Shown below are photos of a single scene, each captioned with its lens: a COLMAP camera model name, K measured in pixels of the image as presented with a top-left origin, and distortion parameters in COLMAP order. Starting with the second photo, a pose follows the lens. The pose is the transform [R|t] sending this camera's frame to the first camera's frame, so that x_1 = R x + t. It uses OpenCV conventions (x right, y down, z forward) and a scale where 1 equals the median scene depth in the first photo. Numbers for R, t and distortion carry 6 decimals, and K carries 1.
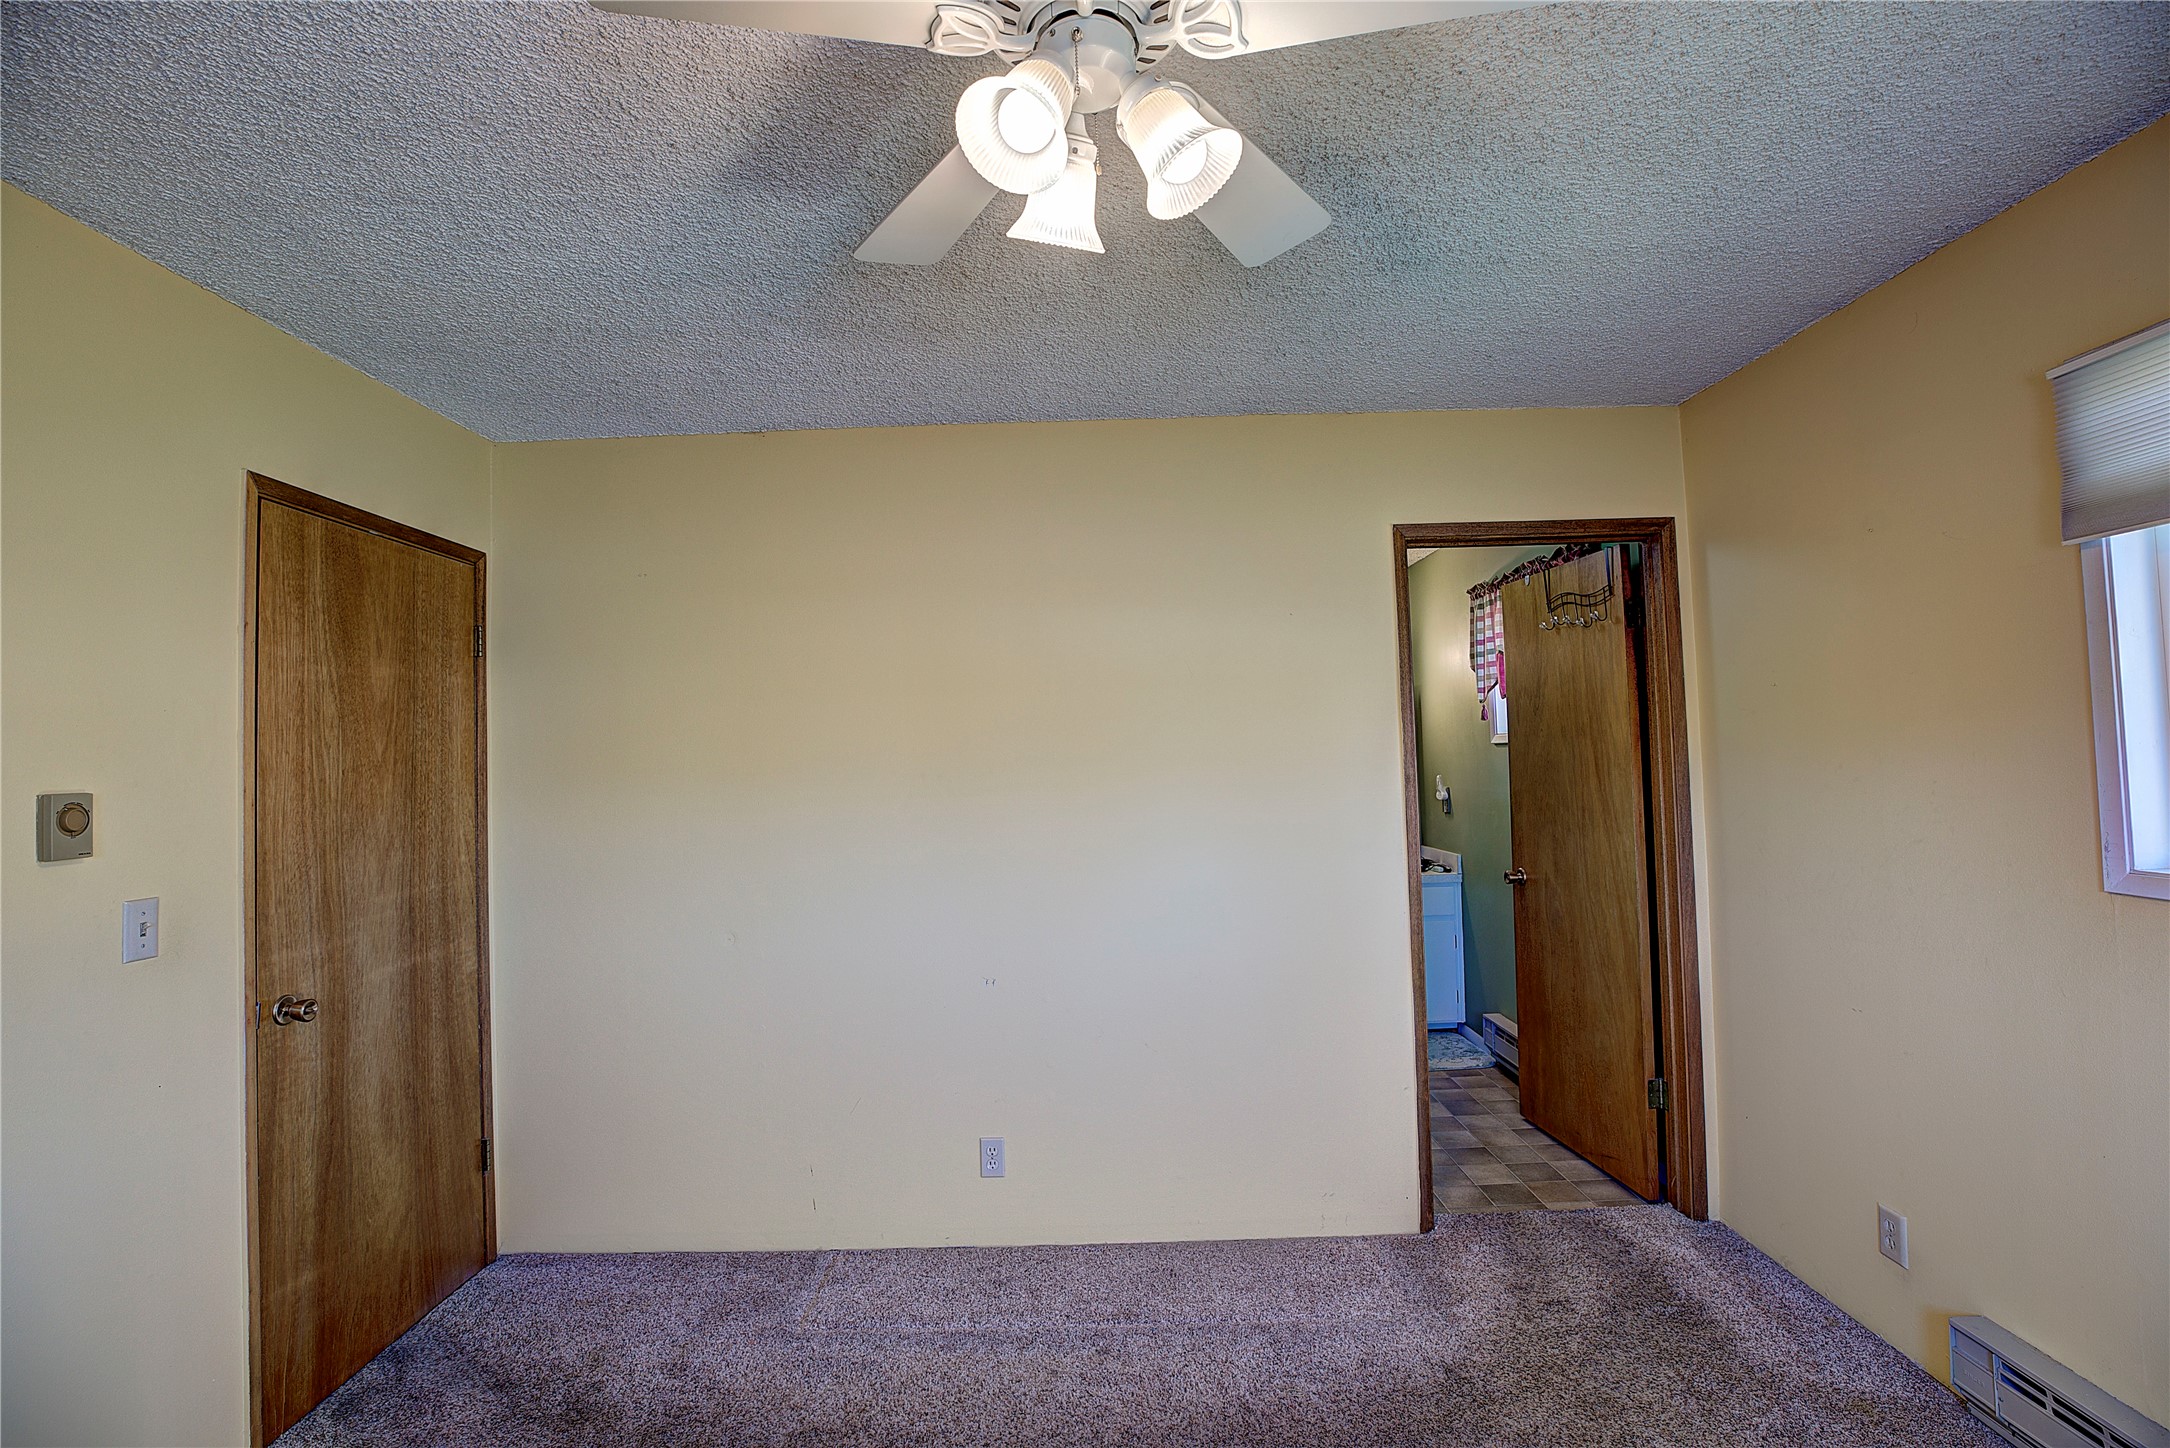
lens RADIAL K [[984.7, 0, 1083.4], [0, 984.7, 721.6], [0, 0, 1]] dist [-0.045261, 0.012817]
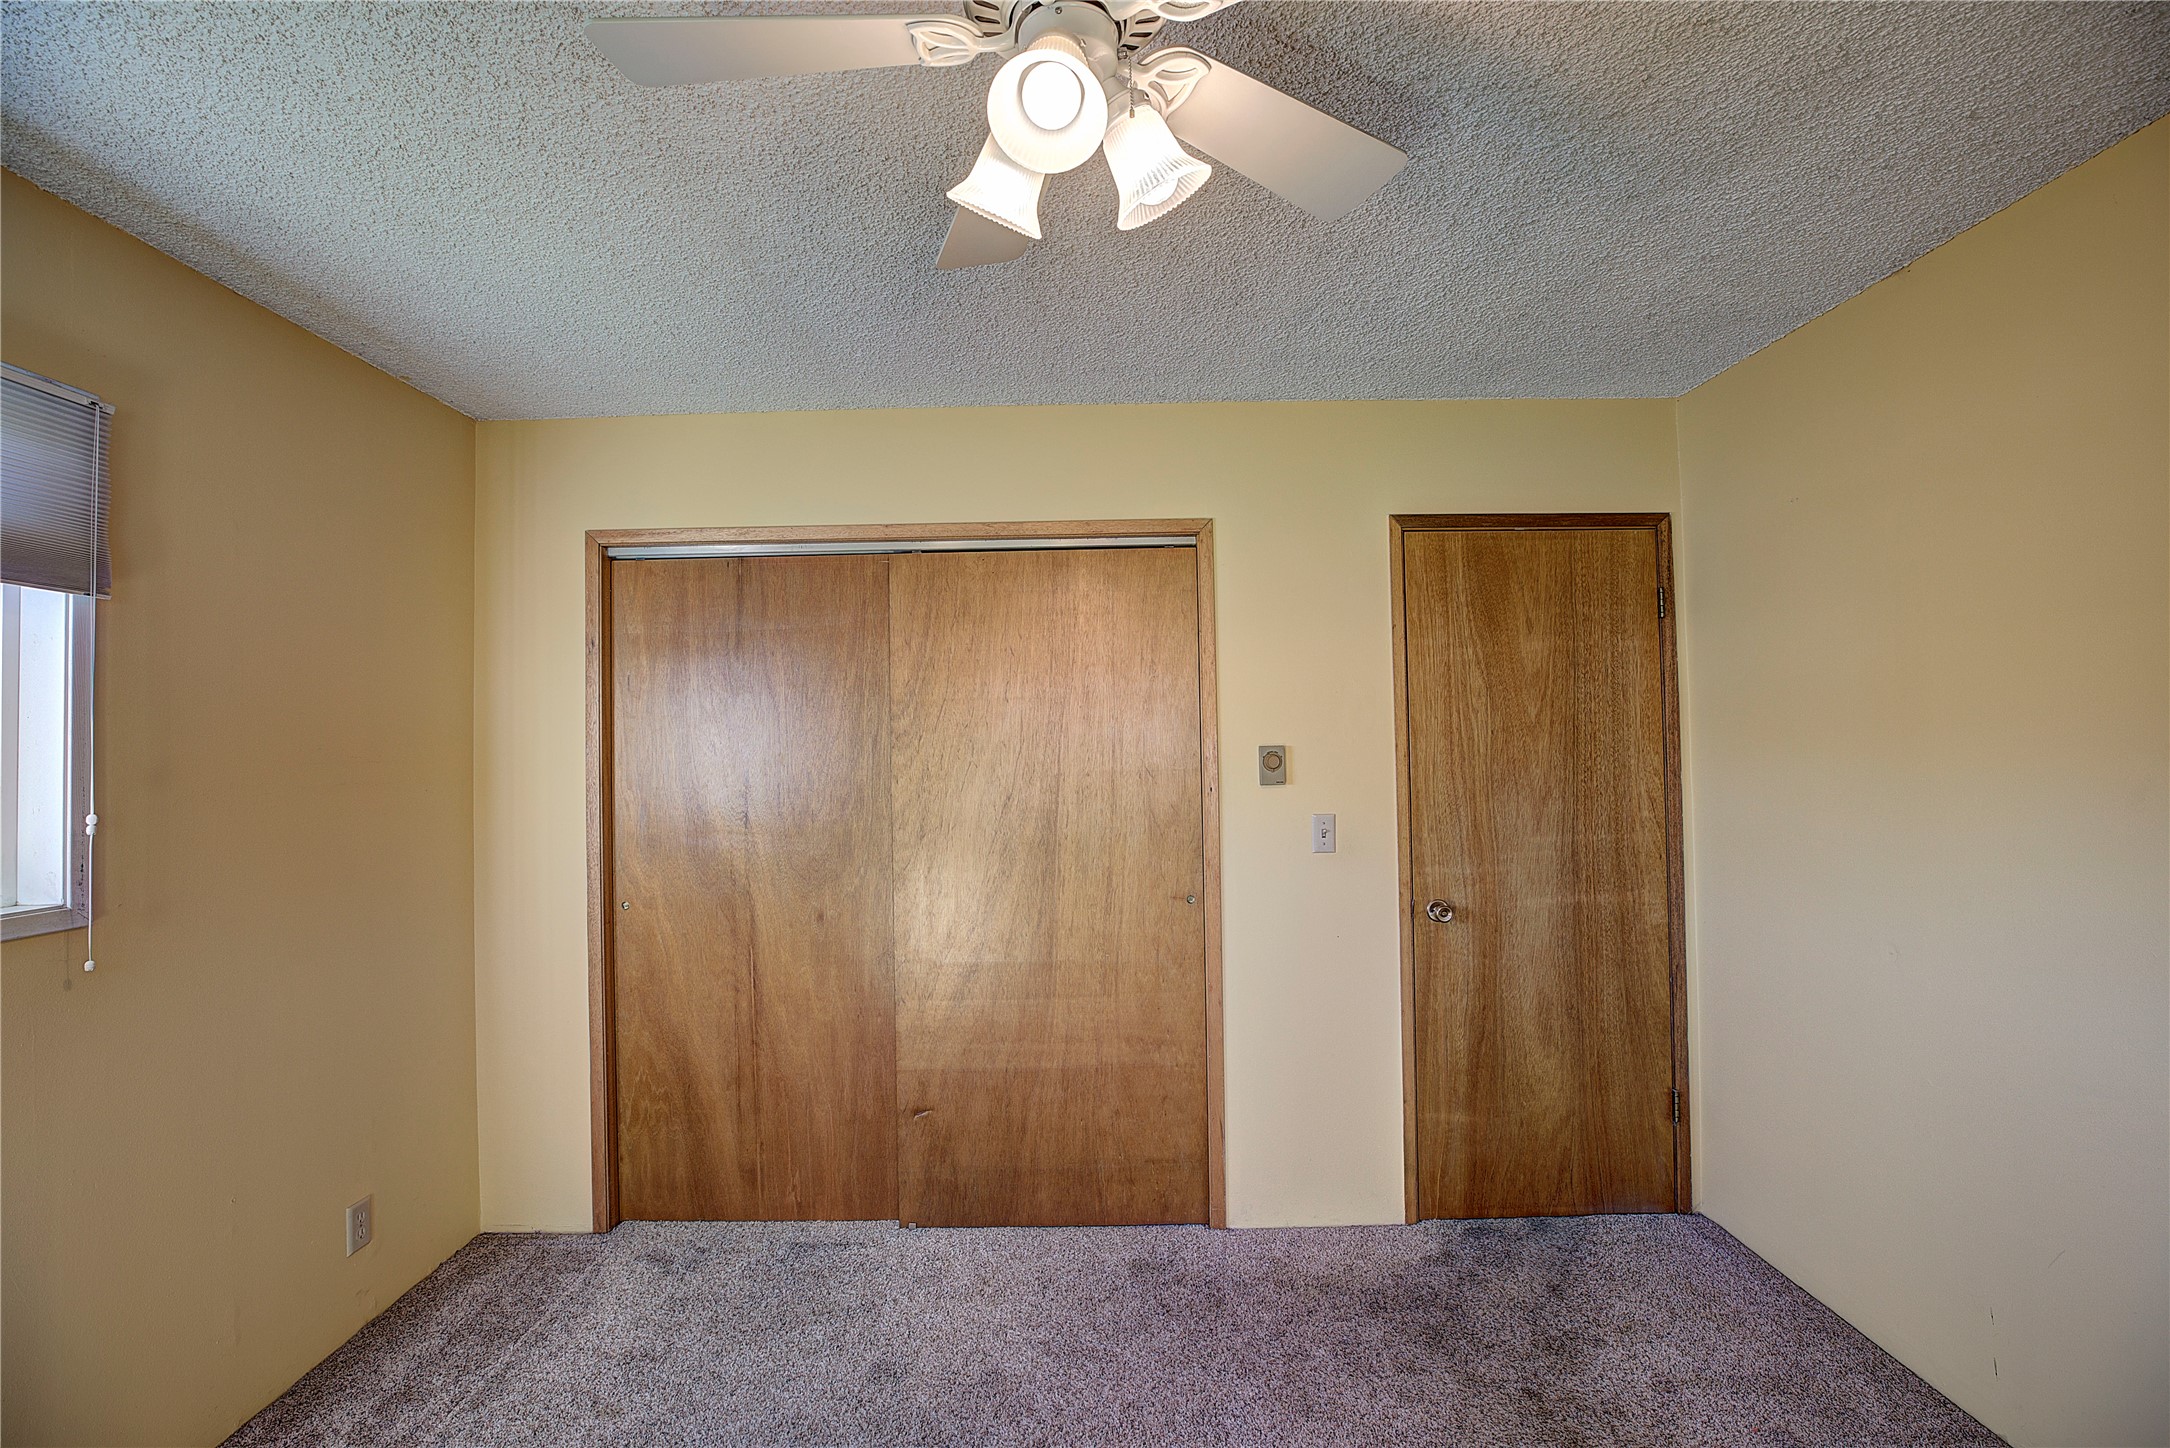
lens RADIAL K [[984.7, 0, 1085.3], [0, 984.7, 726.7], [0, 0, 1]] dist [-0.045261, 0.012817]
pose [[-0.002768, 0.006276, -0.999976, 0.459580], [0.055266, 0.998453, 0.006113, 0.008752], [0.998468, -0.055248, -0.003111, 0.458652]]
